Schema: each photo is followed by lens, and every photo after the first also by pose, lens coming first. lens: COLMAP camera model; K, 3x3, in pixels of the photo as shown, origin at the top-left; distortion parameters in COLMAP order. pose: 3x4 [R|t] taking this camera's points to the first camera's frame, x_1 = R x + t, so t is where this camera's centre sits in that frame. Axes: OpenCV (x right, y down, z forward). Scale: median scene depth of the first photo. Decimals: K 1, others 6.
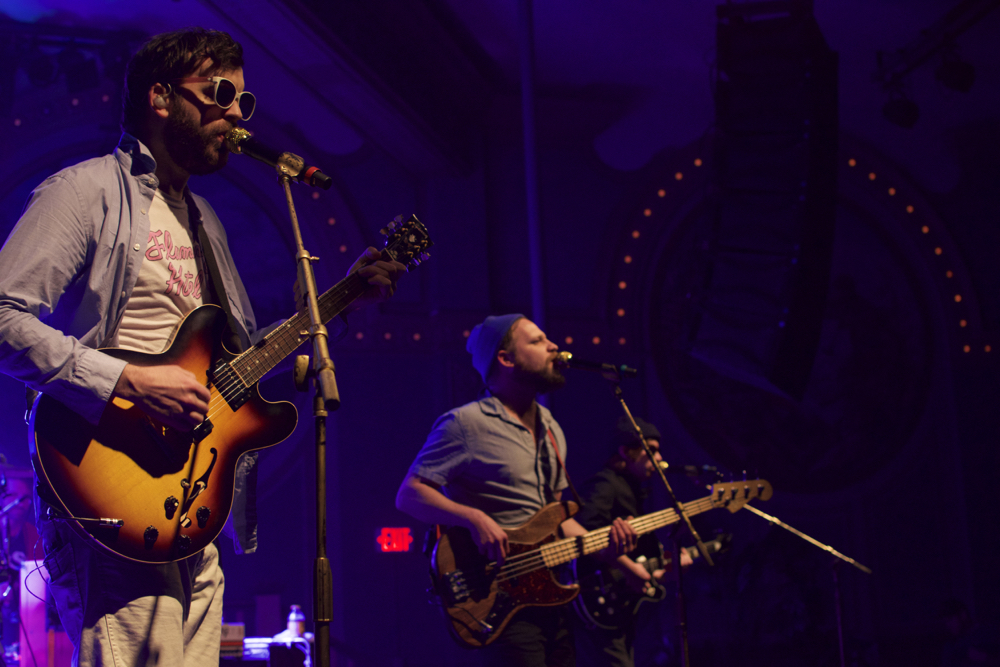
lens RADIAL K [[1506.6, 0, 500.0], [0, 1506.6, 333.5], [0, 0, 1]] dist [-0.198094, 0.184683]
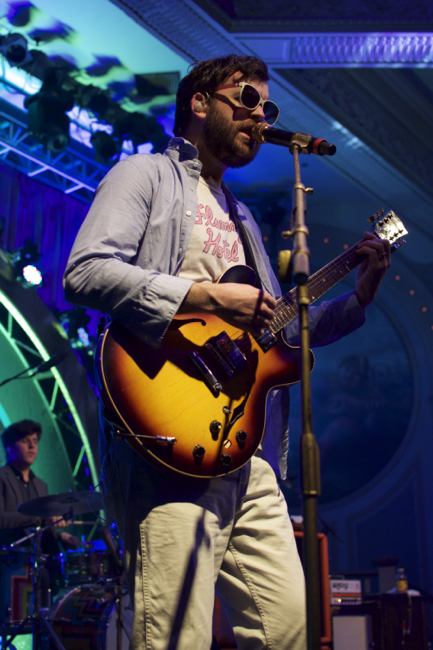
lens RADIAL K [[979.3, 0, 214.9], [0, 979.3, 326.7], [0, 0, 1]] dist [-0.198094, 0.184683]
pose [[0.938915, -0.081925, -0.334257, 0.026967], [0.050939, 0.993637, -0.100452, 0.070176], [0.340359, 0.077290, 0.937114, 0.166771]]
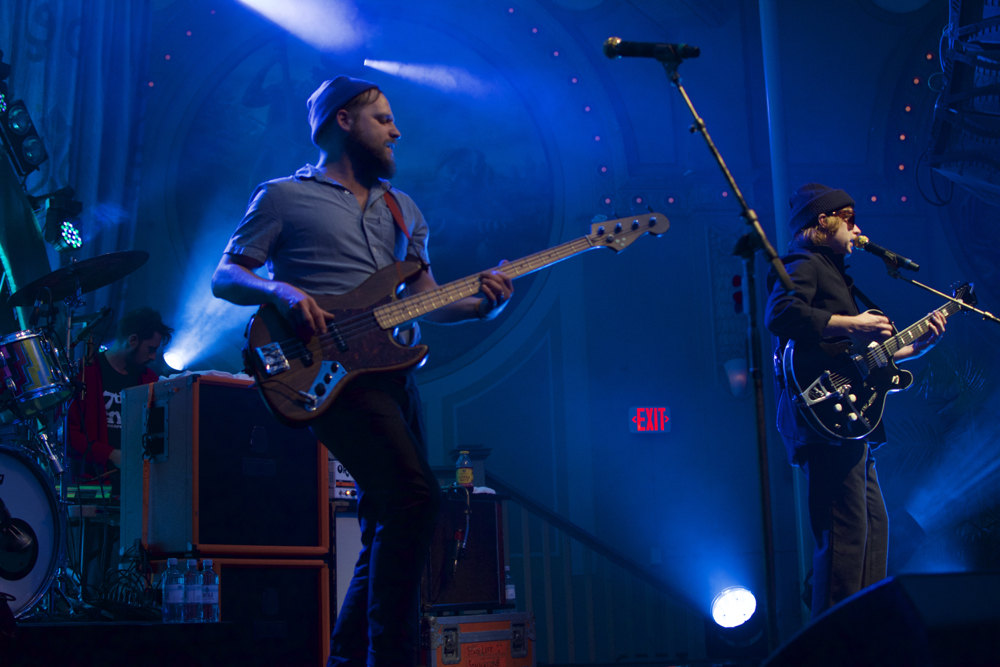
lens RADIAL K [[1506.6, 0, 500.0], [0, 1506.6, 333.5], [0, 0, 1]] dist [-0.198094, 0.184683]
pose [[0.969626, -0.031337, -0.242576, 0.173853], [0.039671, 0.998776, 0.029546, 0.144565], [0.241353, -0.038272, 0.969682, 0.236725]]
